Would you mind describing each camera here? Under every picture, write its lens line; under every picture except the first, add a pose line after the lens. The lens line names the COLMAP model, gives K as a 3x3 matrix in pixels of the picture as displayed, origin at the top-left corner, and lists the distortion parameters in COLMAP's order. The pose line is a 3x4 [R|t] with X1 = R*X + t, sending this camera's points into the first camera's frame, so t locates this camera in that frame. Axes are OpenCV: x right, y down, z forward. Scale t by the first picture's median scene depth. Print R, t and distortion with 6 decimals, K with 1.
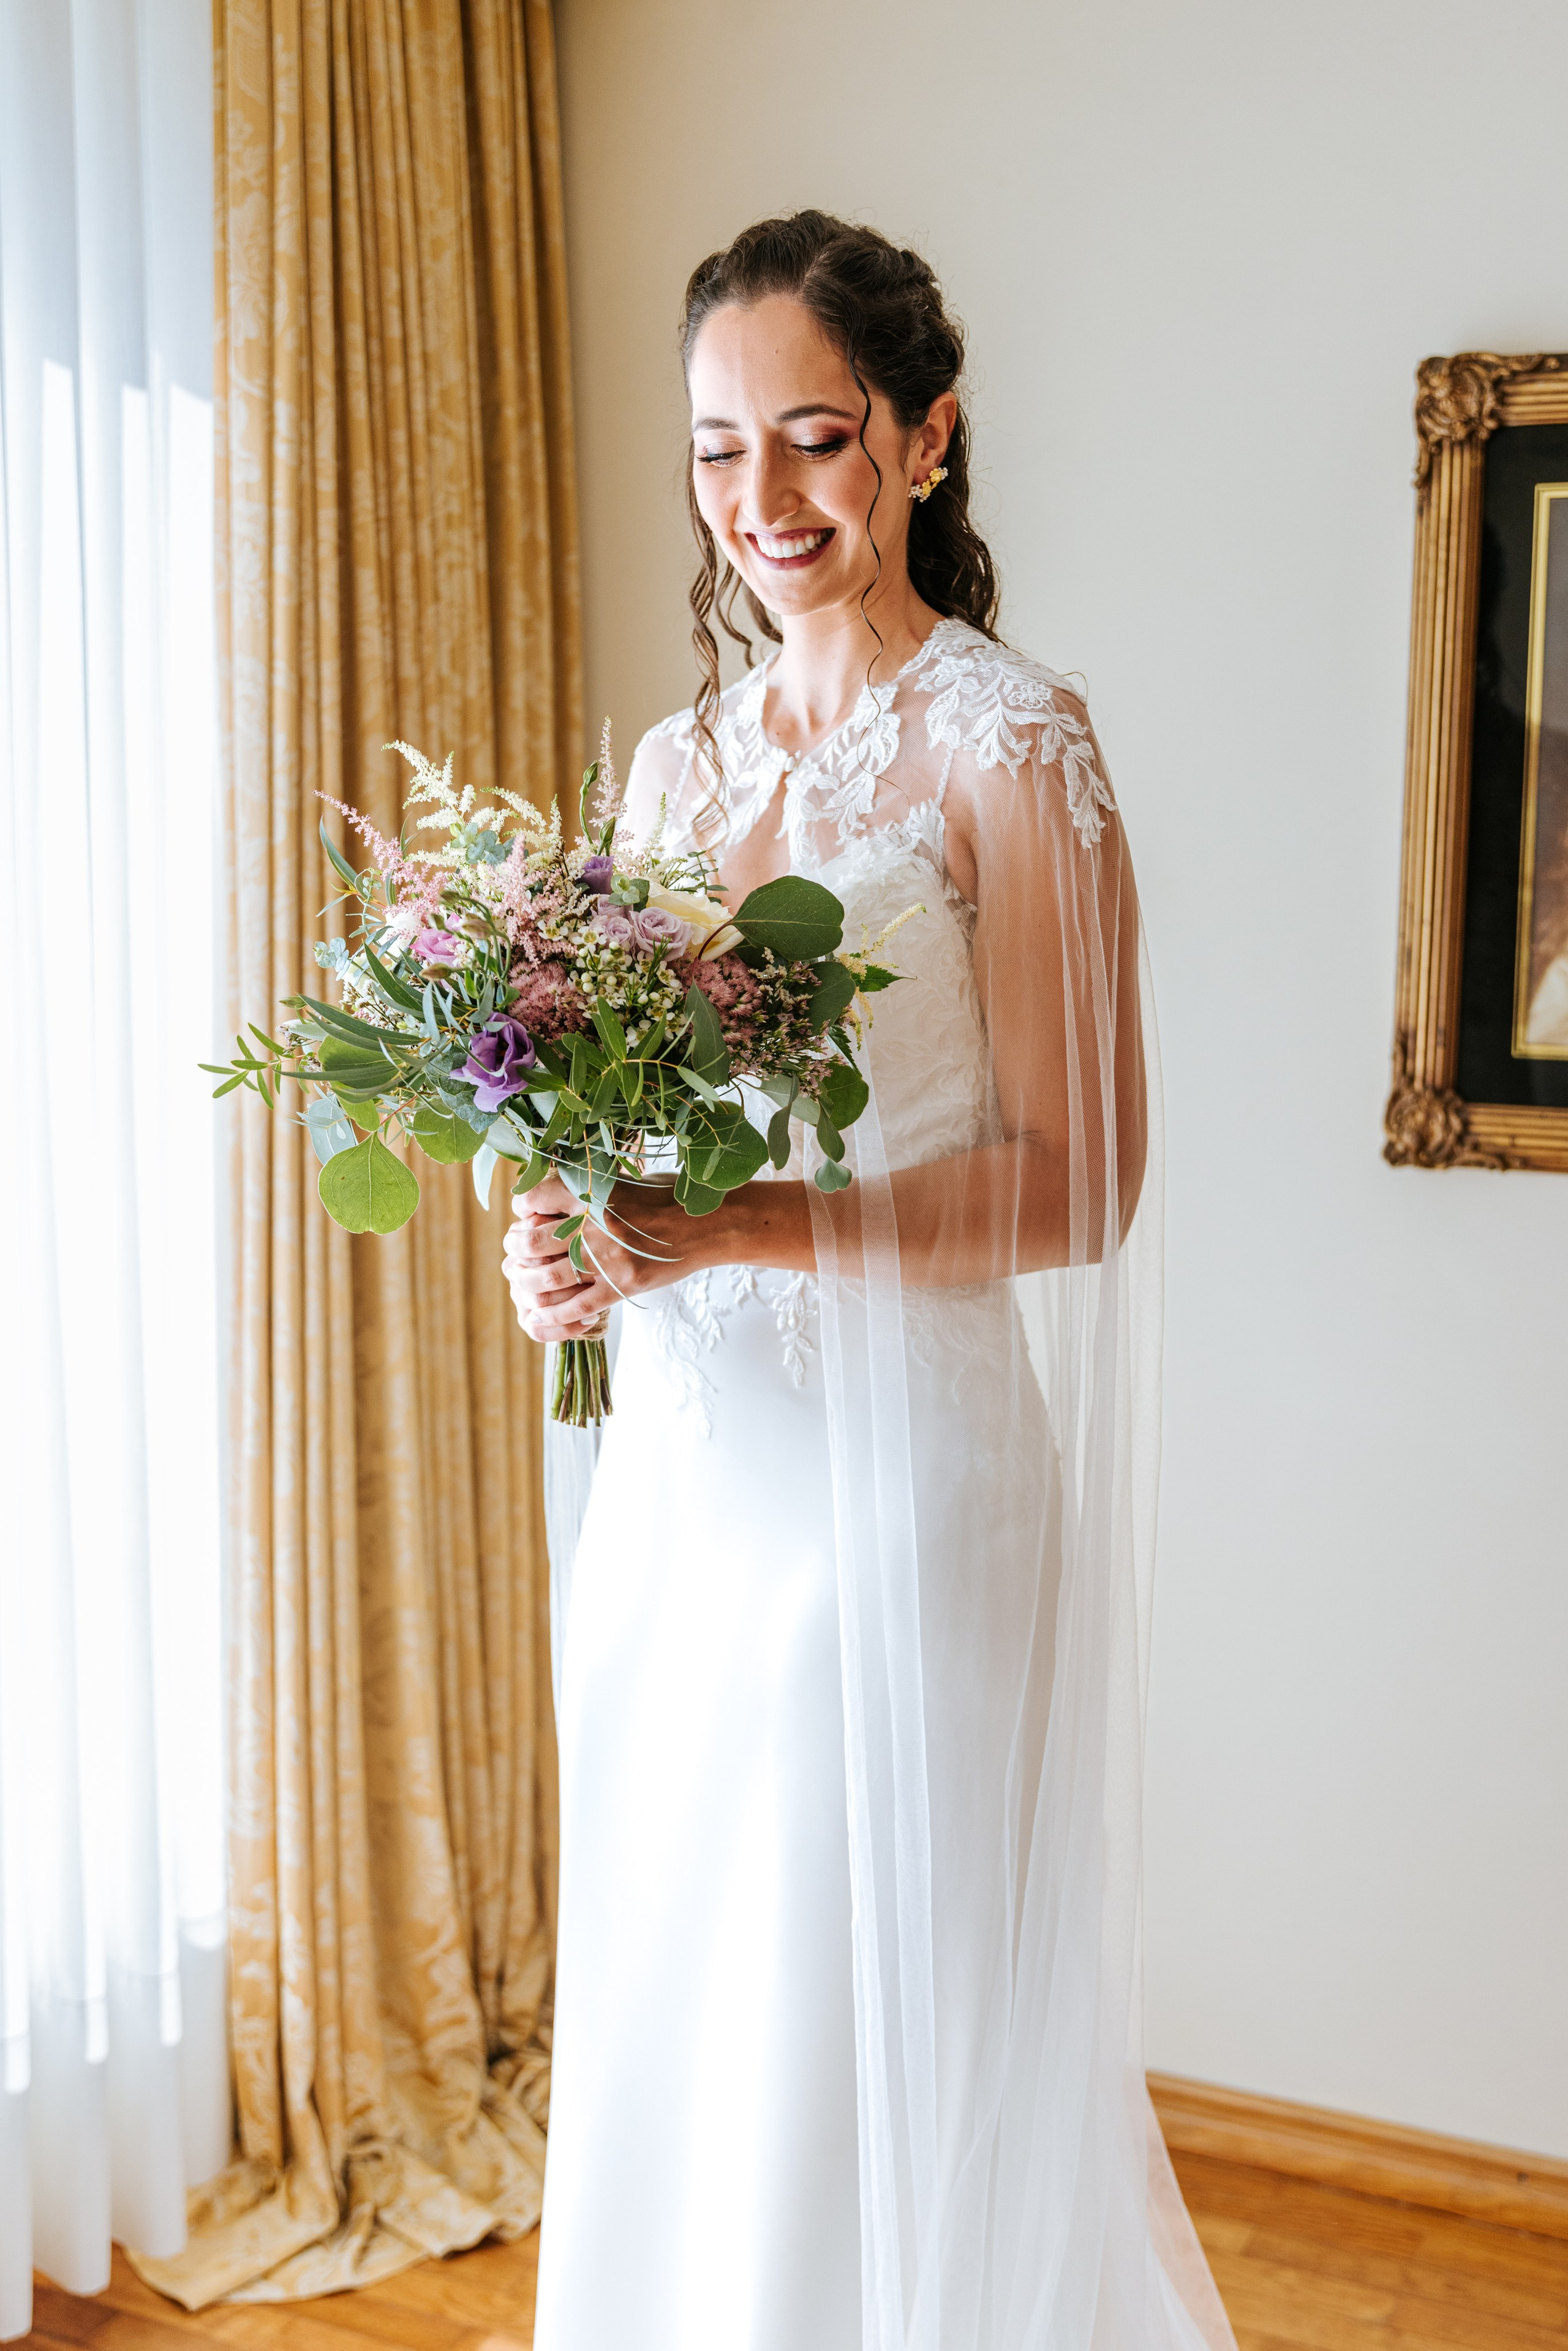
lens RADIAL K [[2578.4, 0, 784.7], [0, 2578.4, 1181.9], [0, 0, 1]] dist [0.066695, 0.000000]
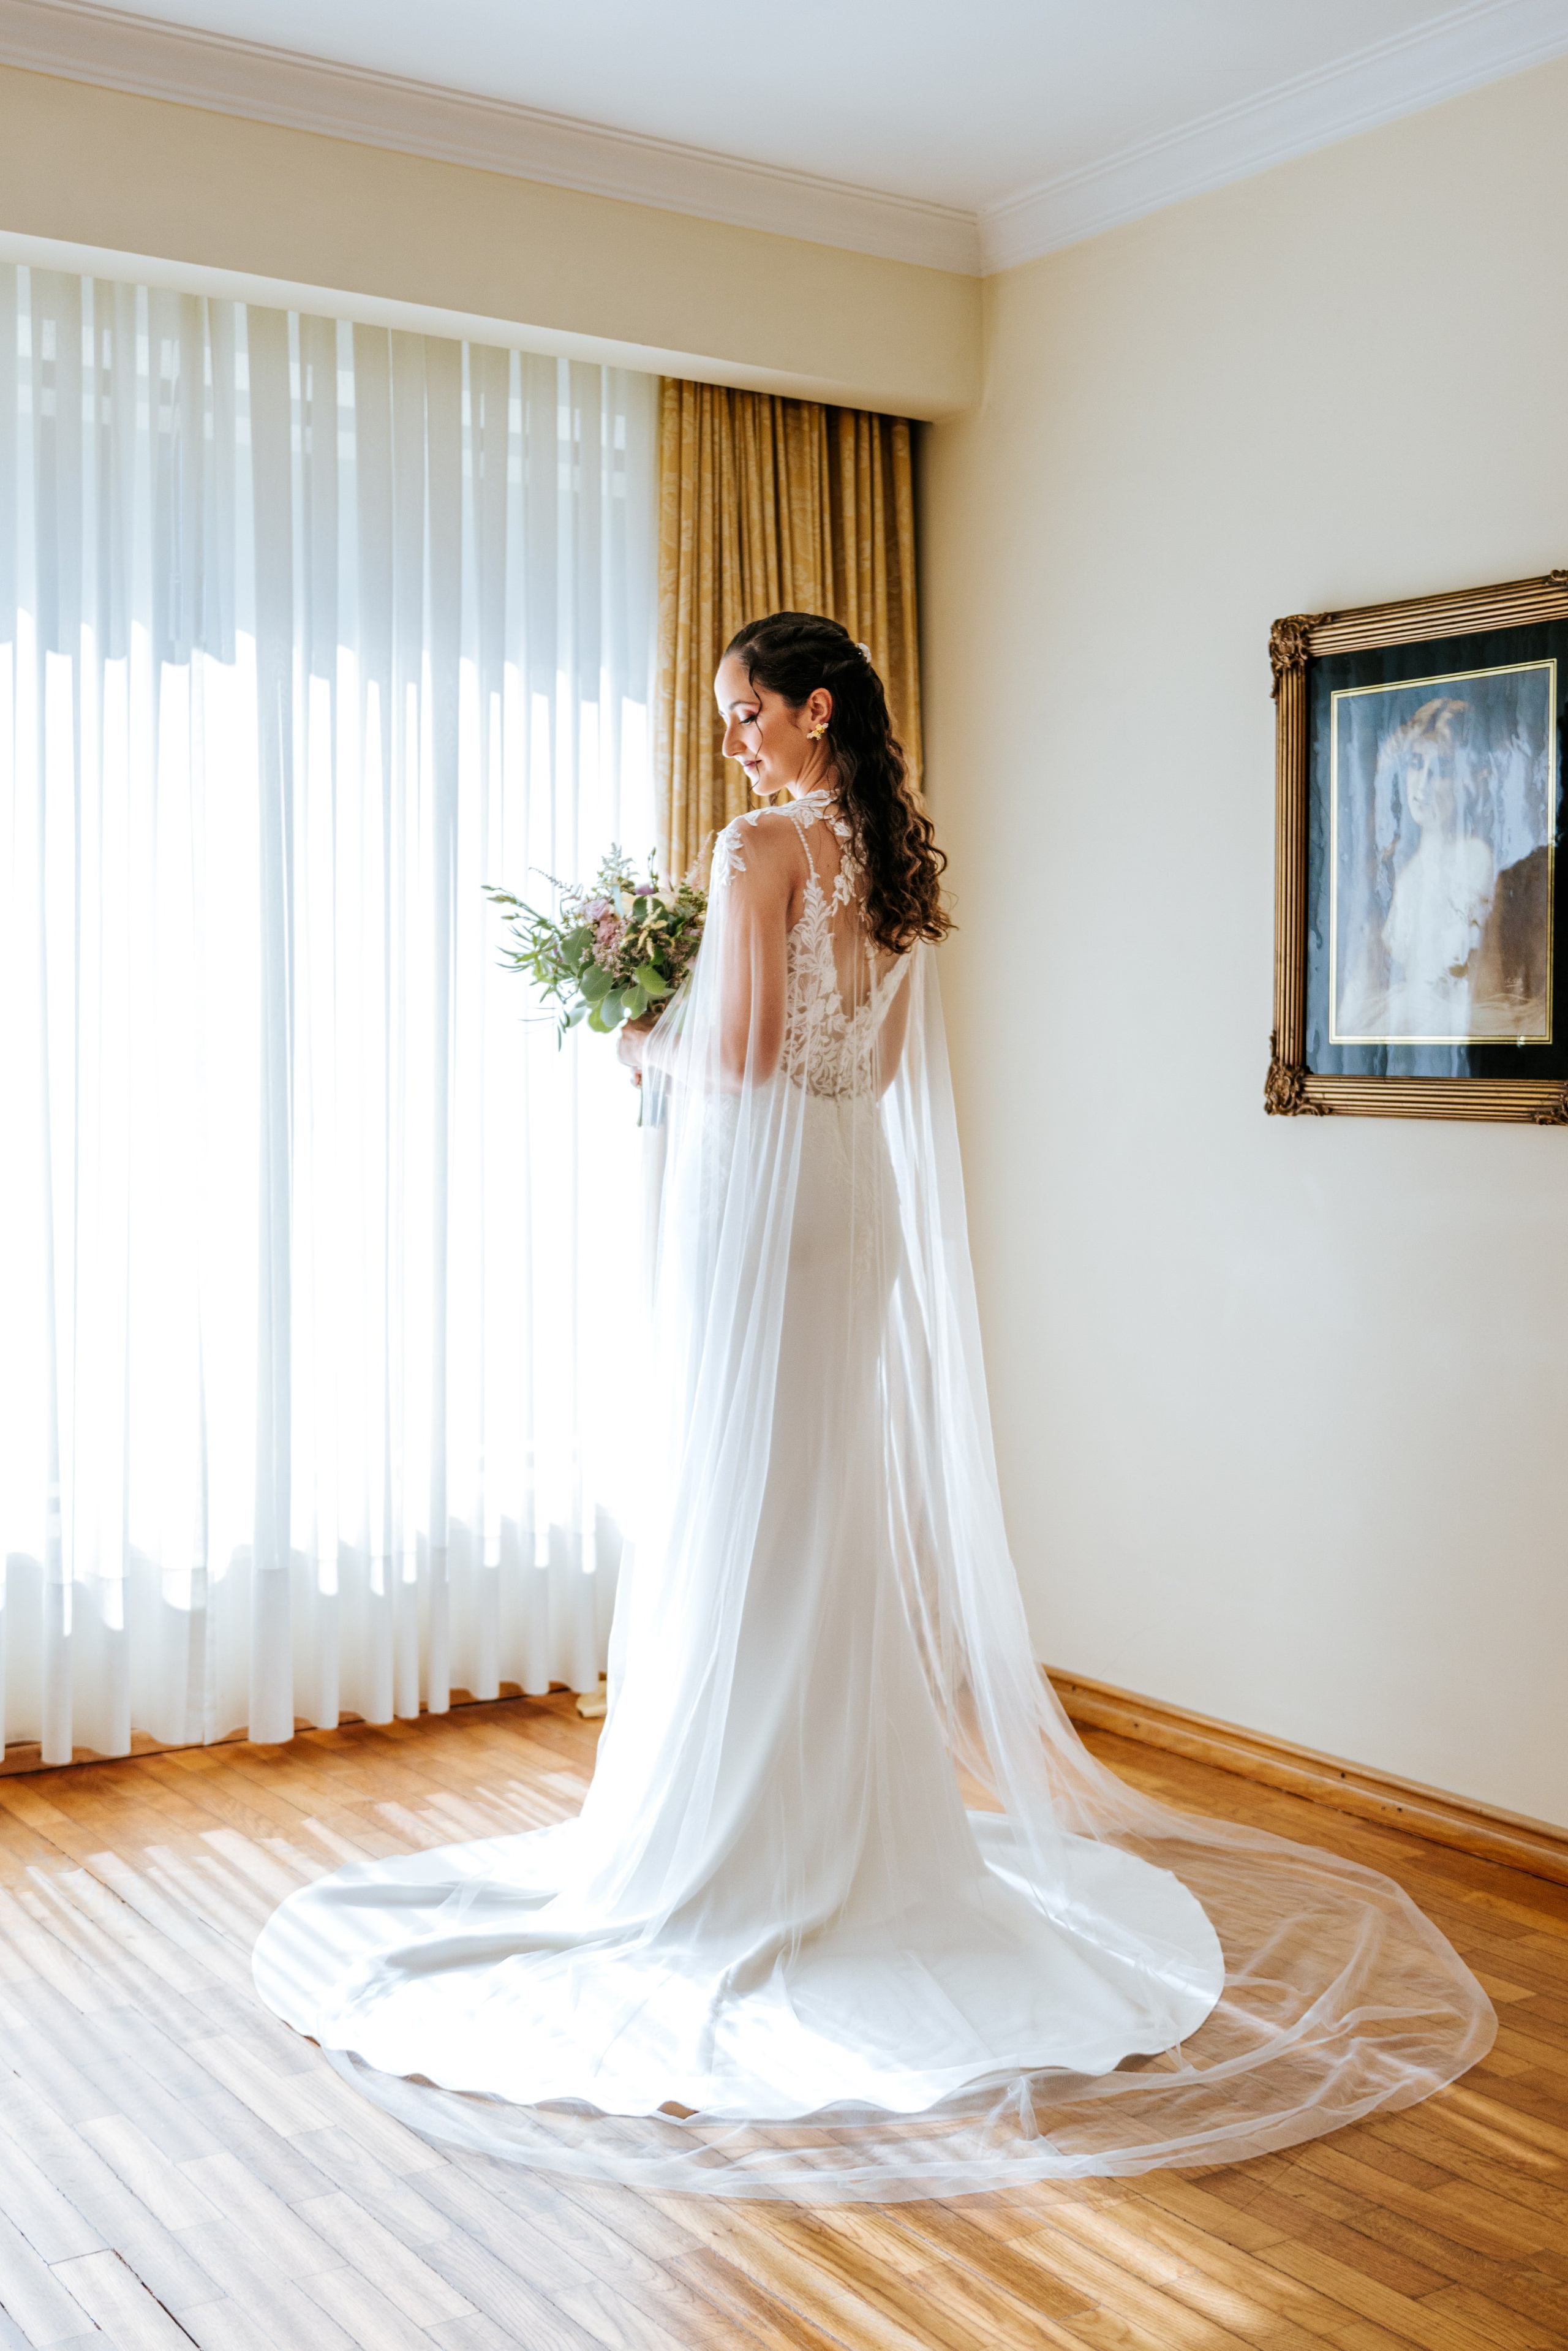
lens RADIAL K [[2549.3, 0, 783.8], [0, 2549.3, 1154.6], [0, 0, 1]] dist [0.146027, 0.000000]
pose [[0.864152, 0.016325, -0.502967, 0.807351], [-0.055224, 0.996514, -0.062537, 0.140220], [0.500192, 0.081817, 0.862040, -0.534221]]
